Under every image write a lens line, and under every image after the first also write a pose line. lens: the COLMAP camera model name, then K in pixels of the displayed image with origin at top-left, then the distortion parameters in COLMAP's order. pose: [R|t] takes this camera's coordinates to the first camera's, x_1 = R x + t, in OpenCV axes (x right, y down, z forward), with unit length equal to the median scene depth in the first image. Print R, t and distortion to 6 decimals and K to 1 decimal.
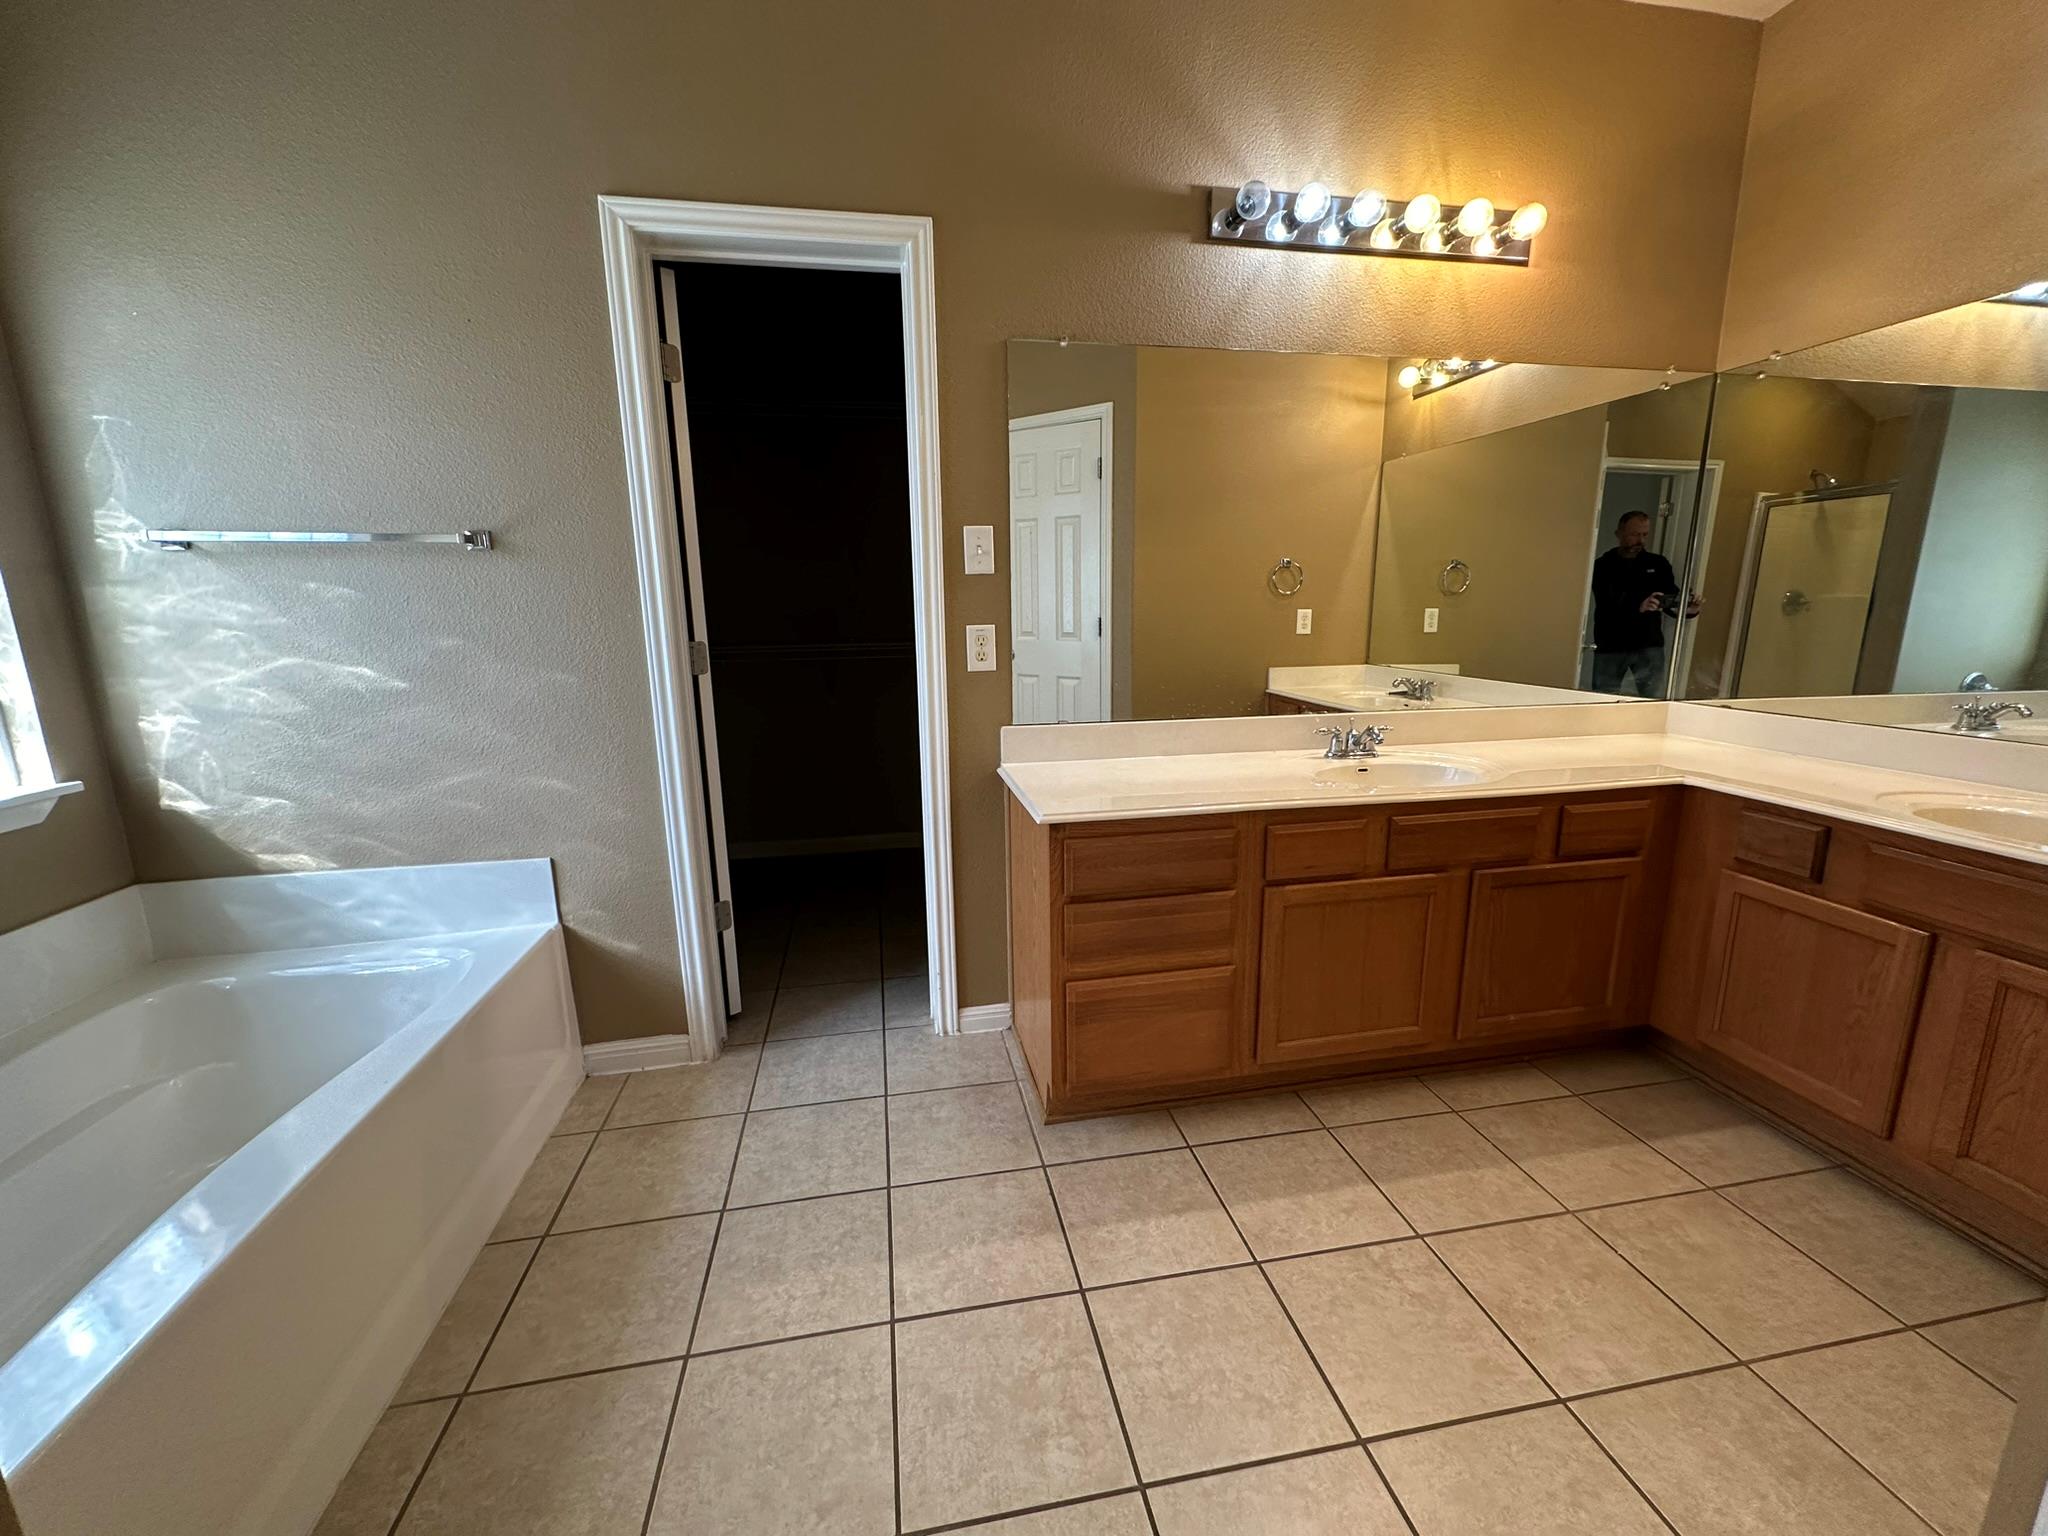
lens RADIAL K [[815.1, 0, 1024.0], [0, 815.1, 768.0], [0, 0, 1]] dist [-0.002048, 0.000683]
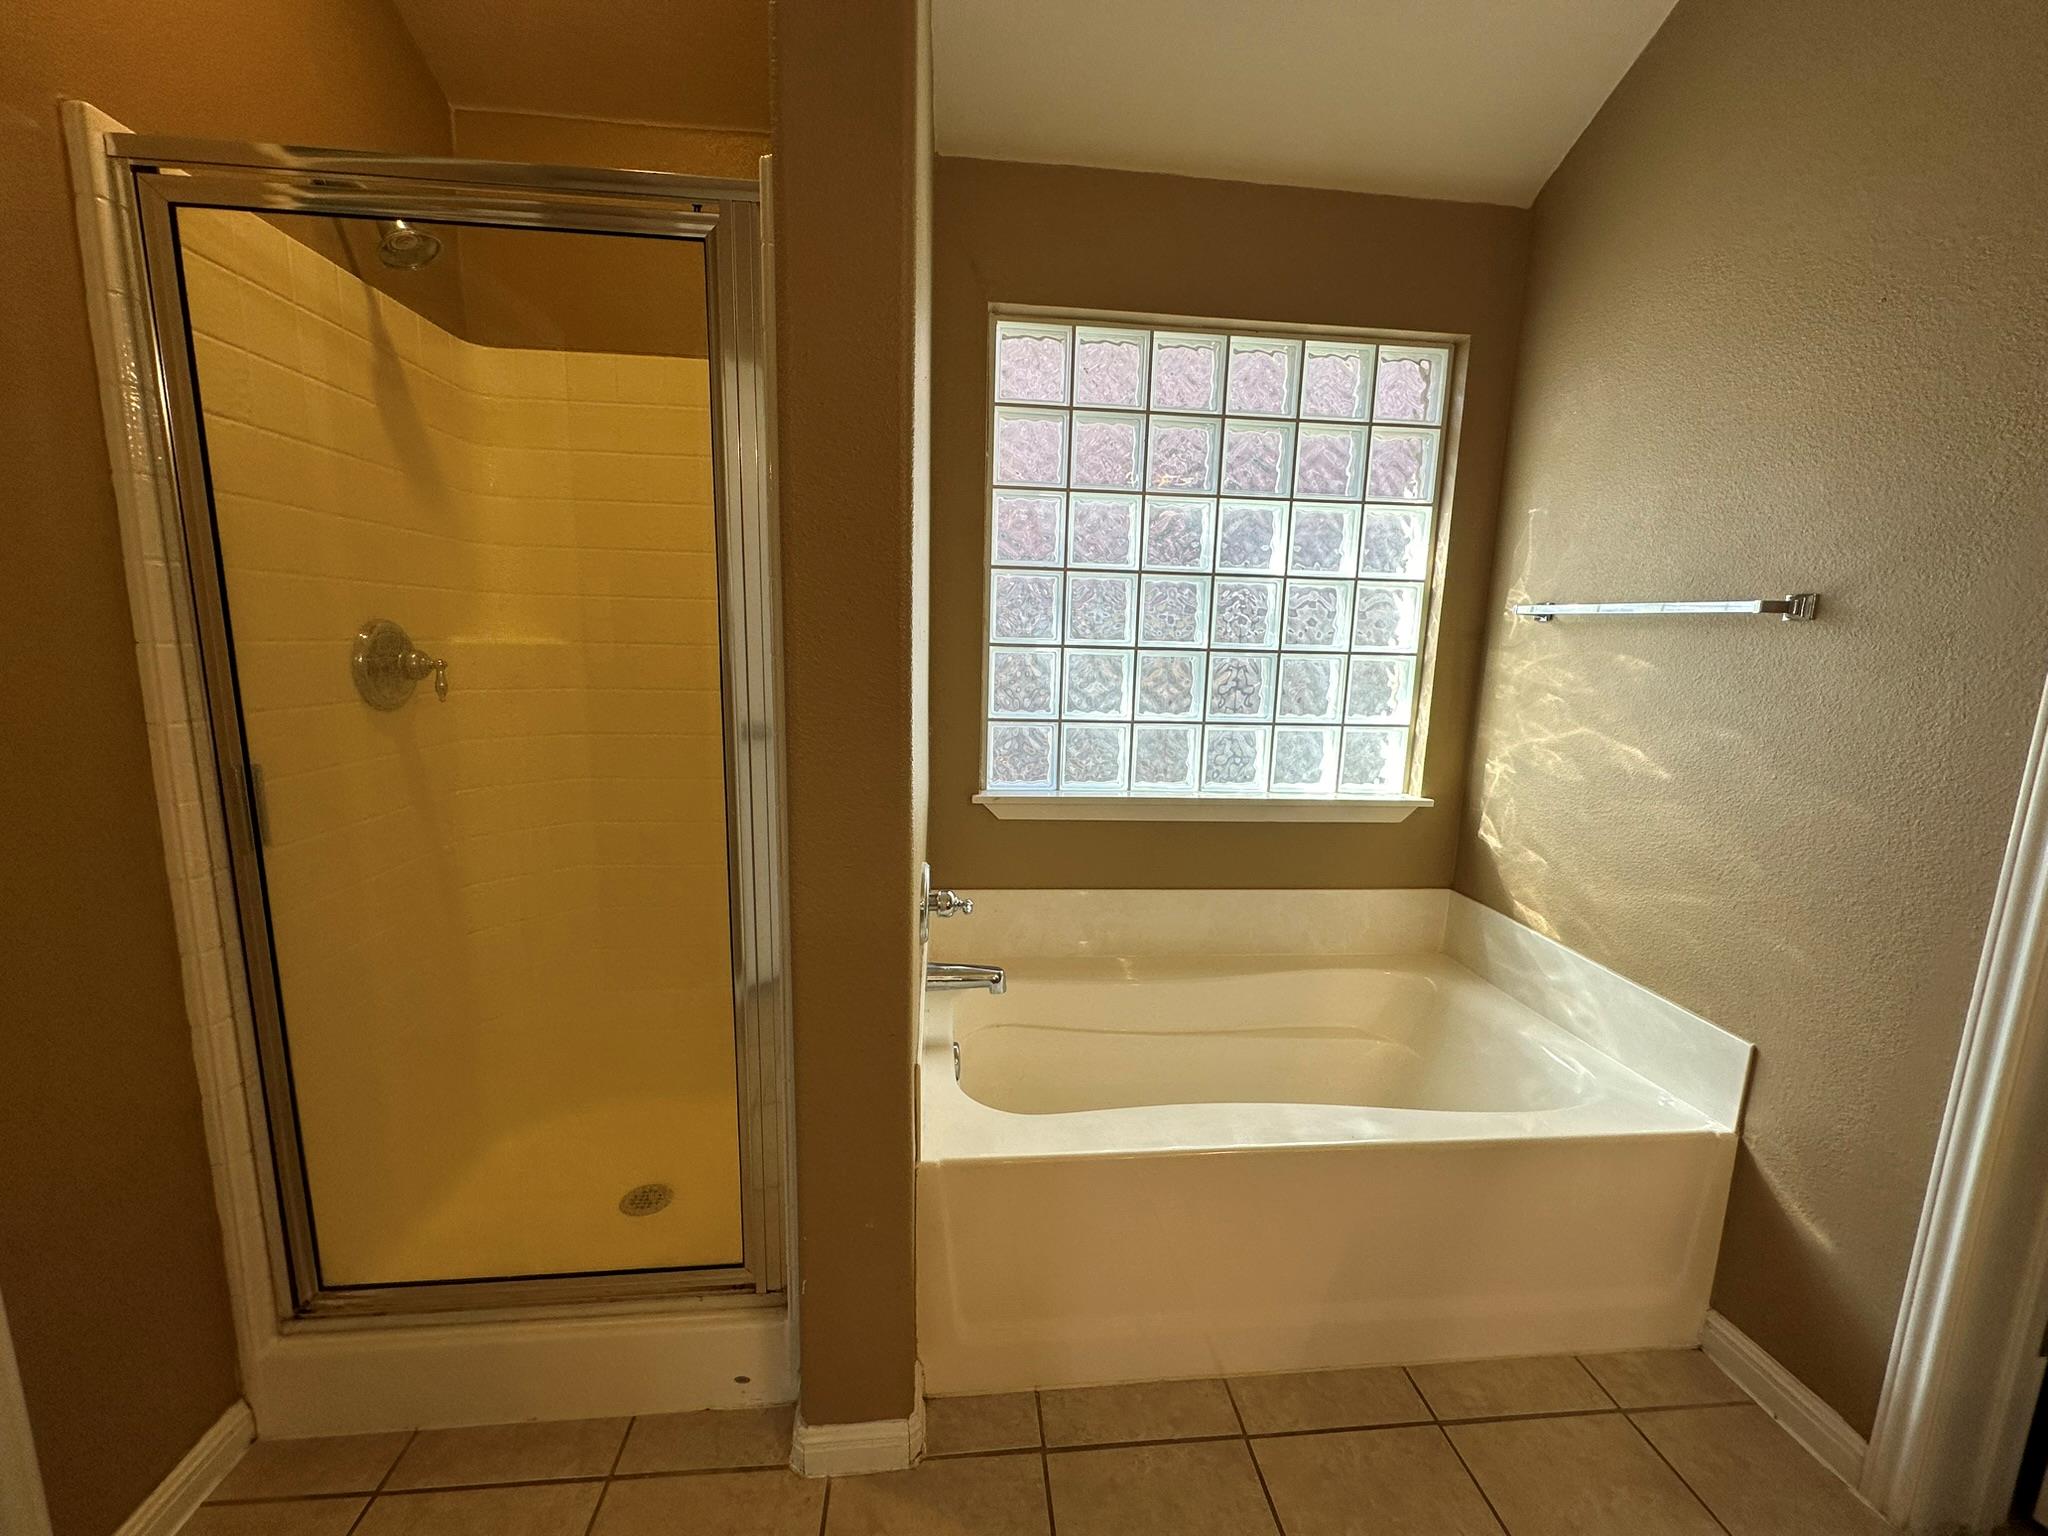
lens RADIAL K [[815.1, 0, 1024.0], [0, 815.1, 768.0], [0, 0, 1]] dist [-0.002048, 0.000683]
pose [[-0.086068, 0.178674, -0.980137, 0.137973], [-0.224523, 0.955002, 0.193808, -0.125868], [0.970661, 0.236744, -0.042079, 0.383726]]
